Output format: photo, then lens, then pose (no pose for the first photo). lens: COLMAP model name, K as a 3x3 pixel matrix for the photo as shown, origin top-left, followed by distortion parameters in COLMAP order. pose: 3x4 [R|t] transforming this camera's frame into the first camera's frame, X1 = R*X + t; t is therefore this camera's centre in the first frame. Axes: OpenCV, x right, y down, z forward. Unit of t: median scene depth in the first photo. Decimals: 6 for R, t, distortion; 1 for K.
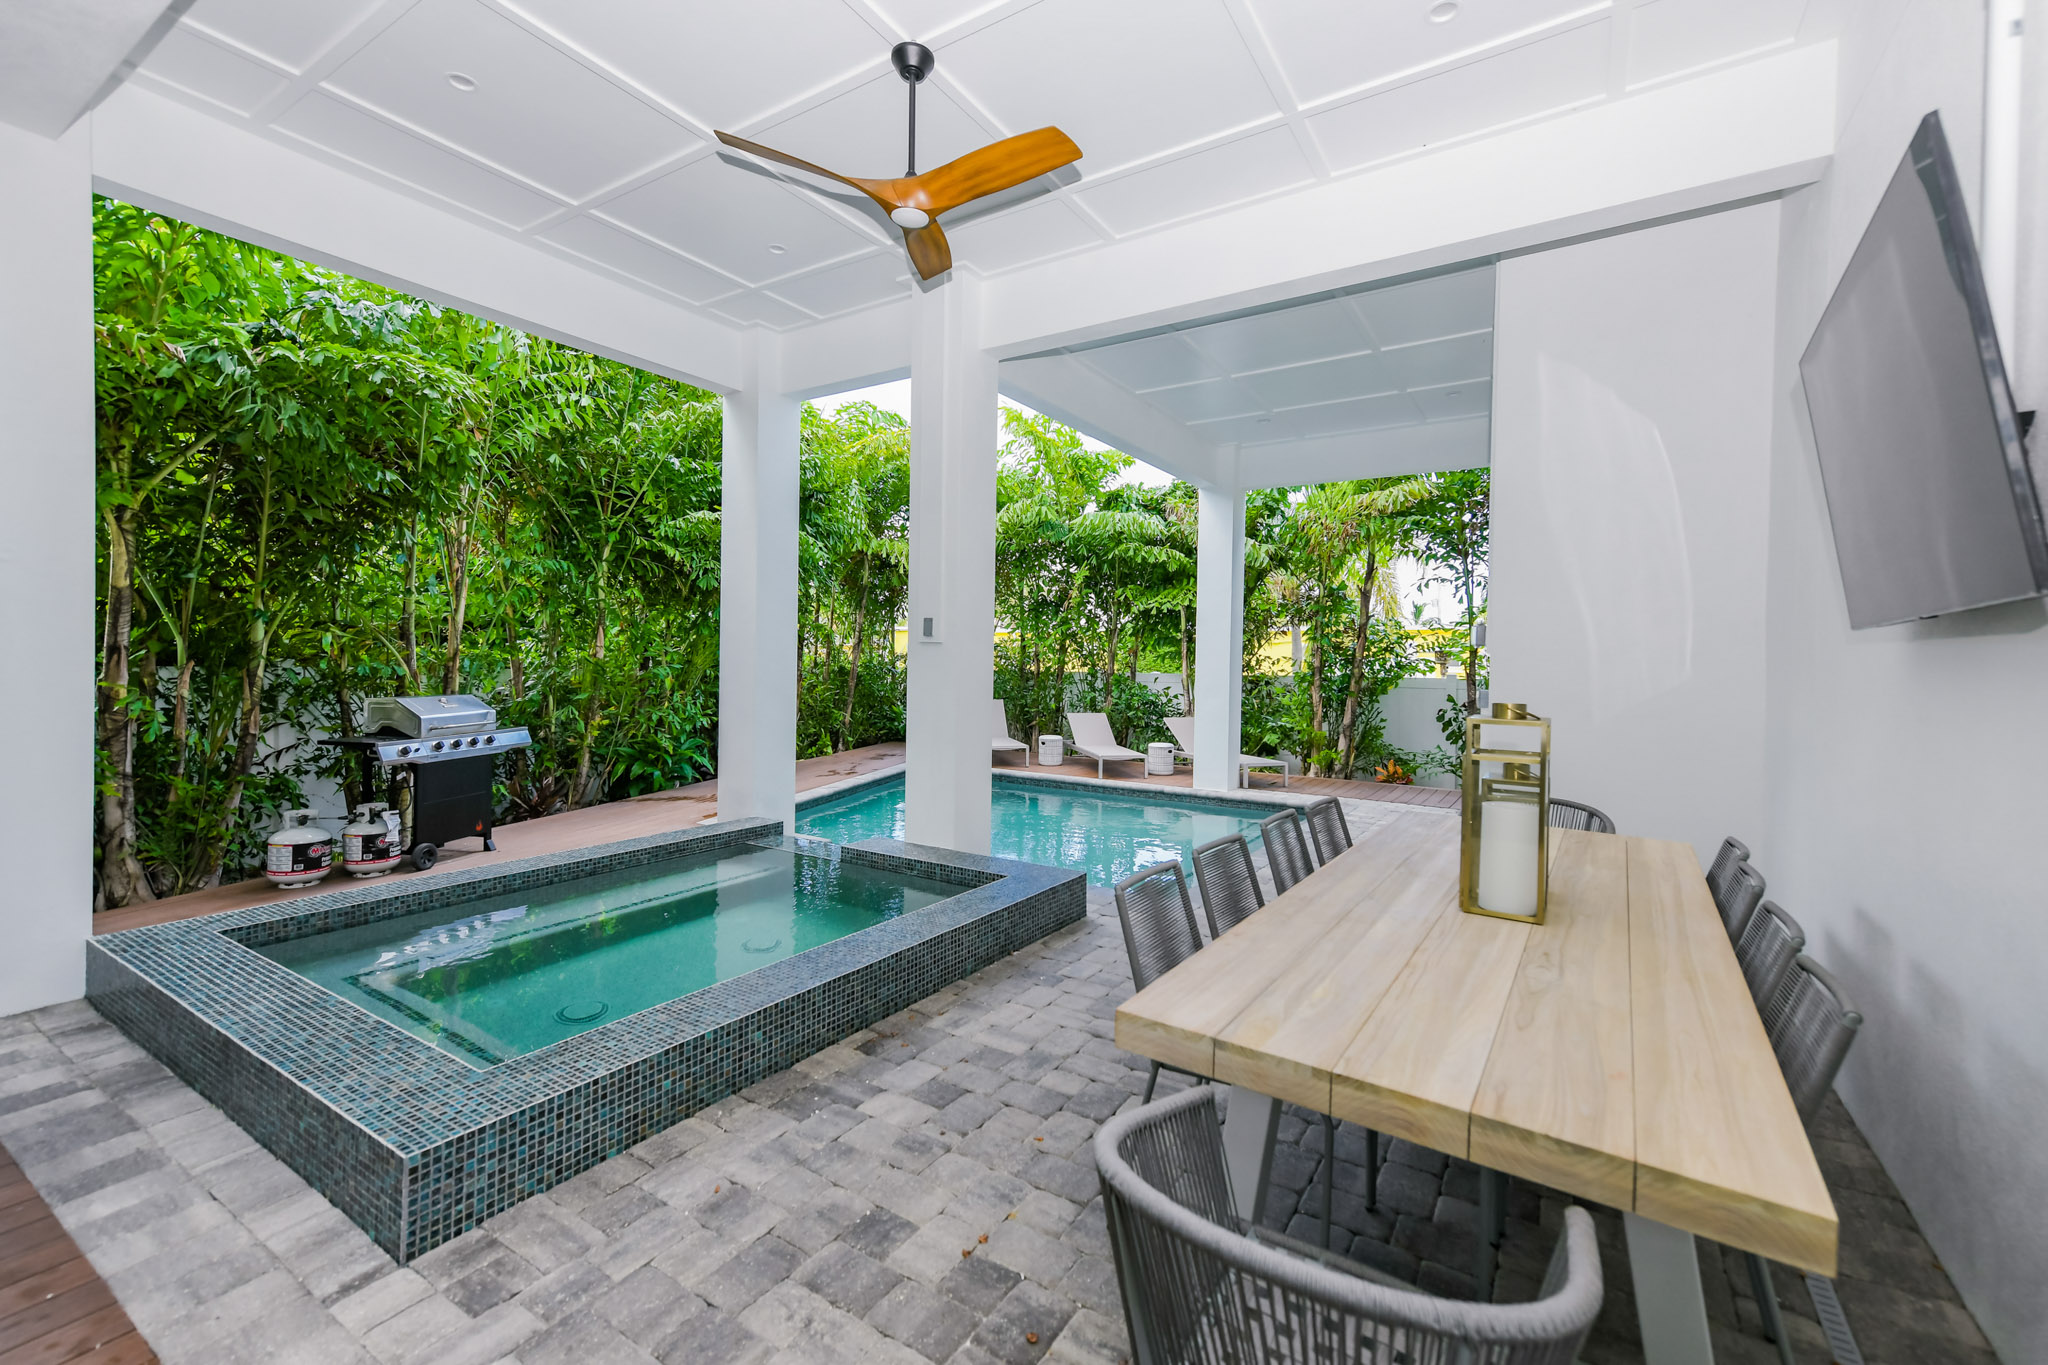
lens RADIAL K [[880.0, 0, 970.1], [0, 880.0, 674.1], [0, 0, 1]] dist [-0.000623, -0.000048]
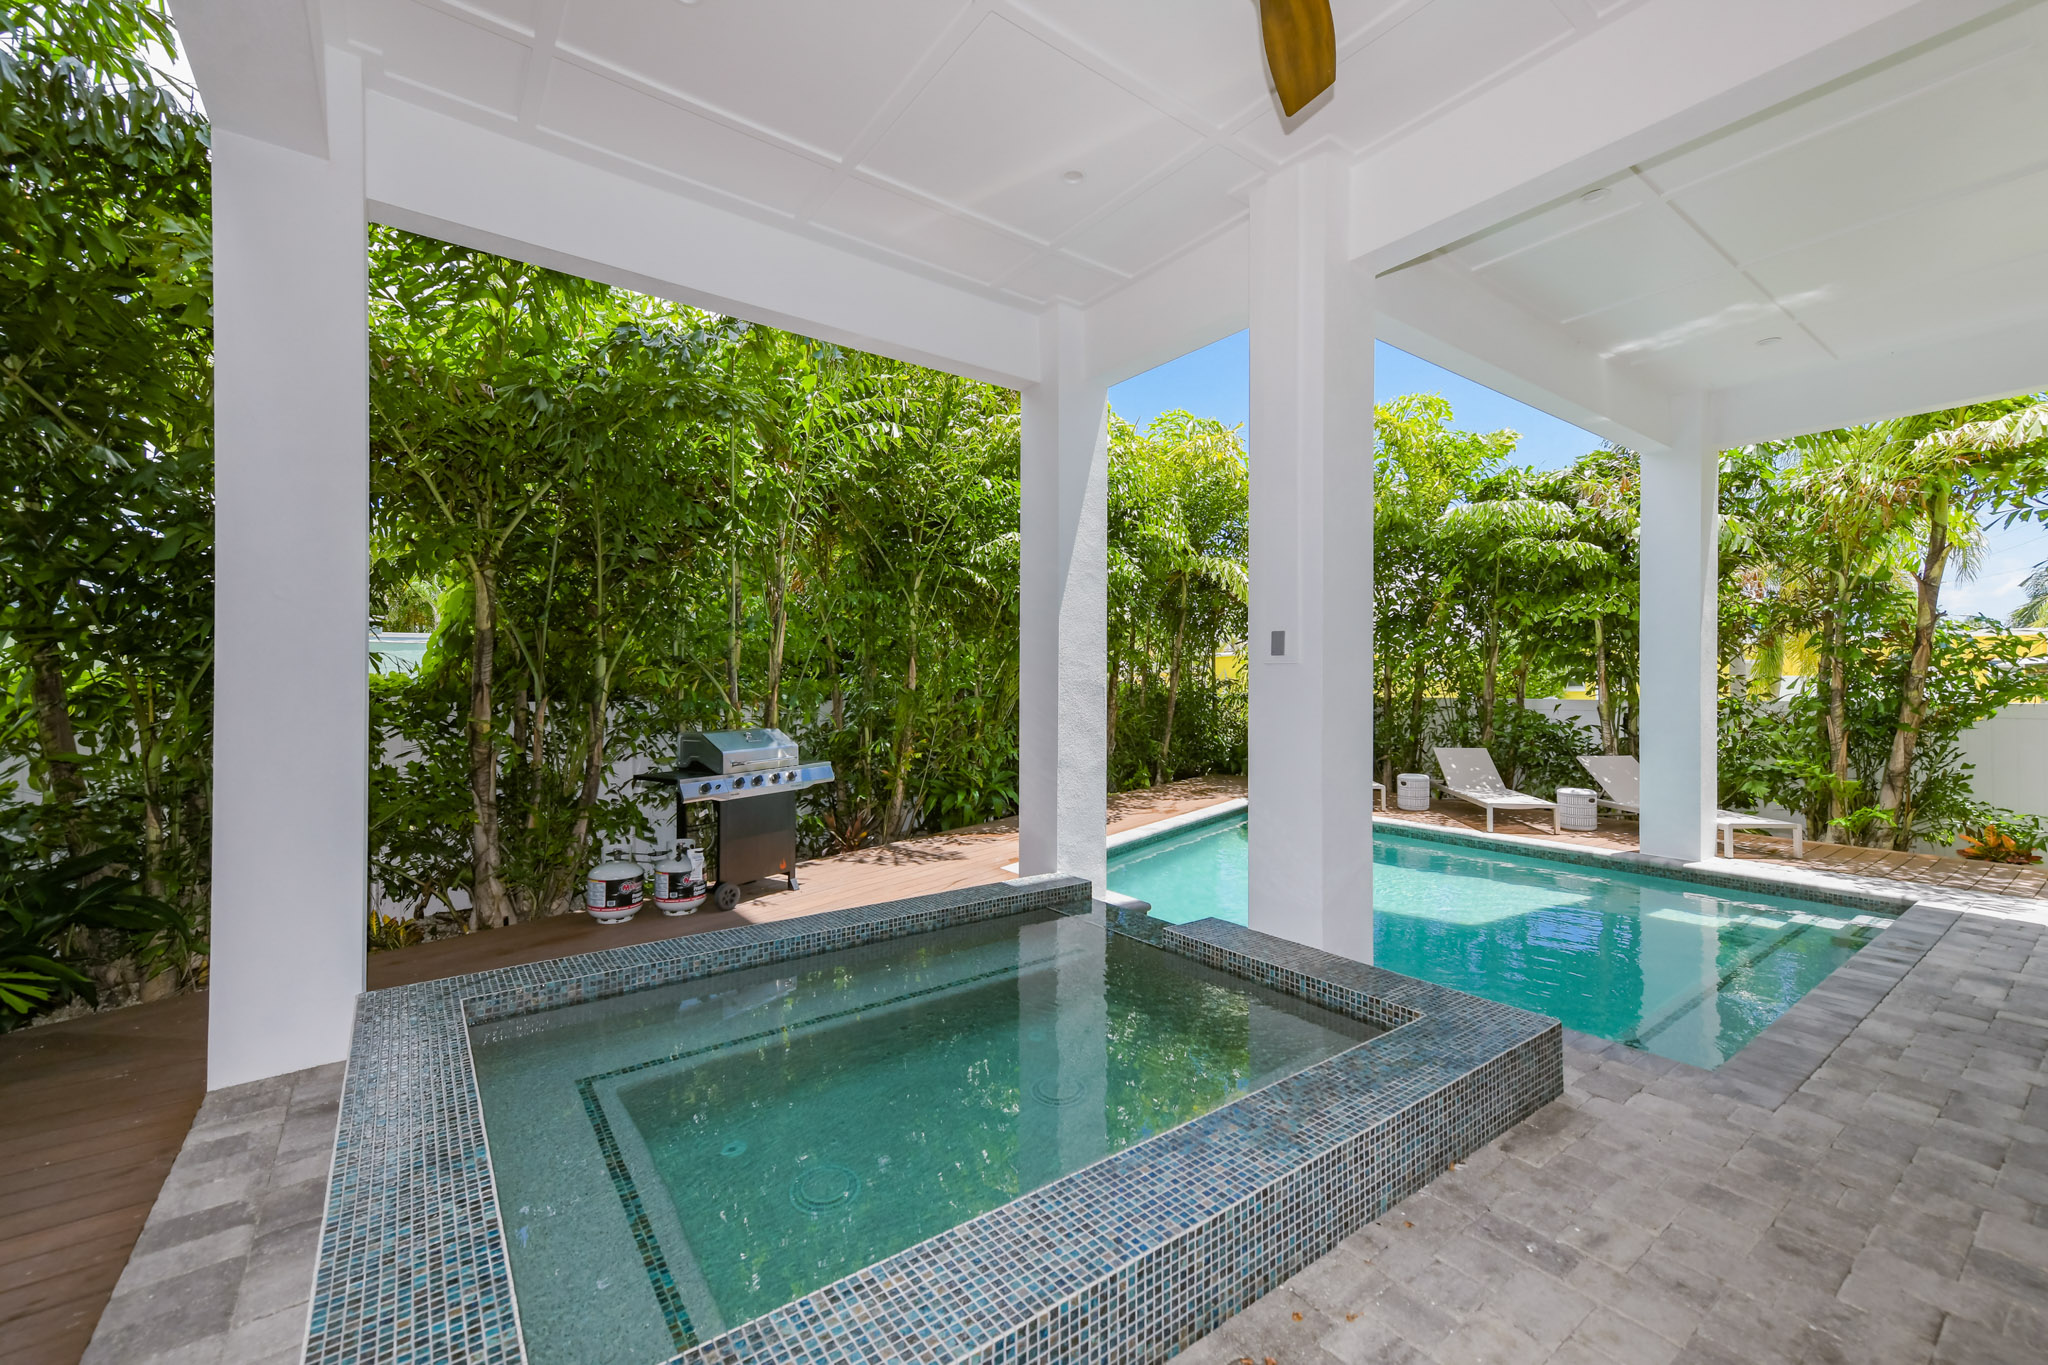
lens RADIAL K [[816.8, 0, 975.9], [0, 816.8, 685.8], [0, 0, 1]] dist [0.017897, -0.000018]
pose [[0.934317, -0.013157, -0.356200, -0.021118], [0.006922, 0.999800, -0.018772, -0.003494], [0.356375, 0.015073, 0.934221, 0.136653]]
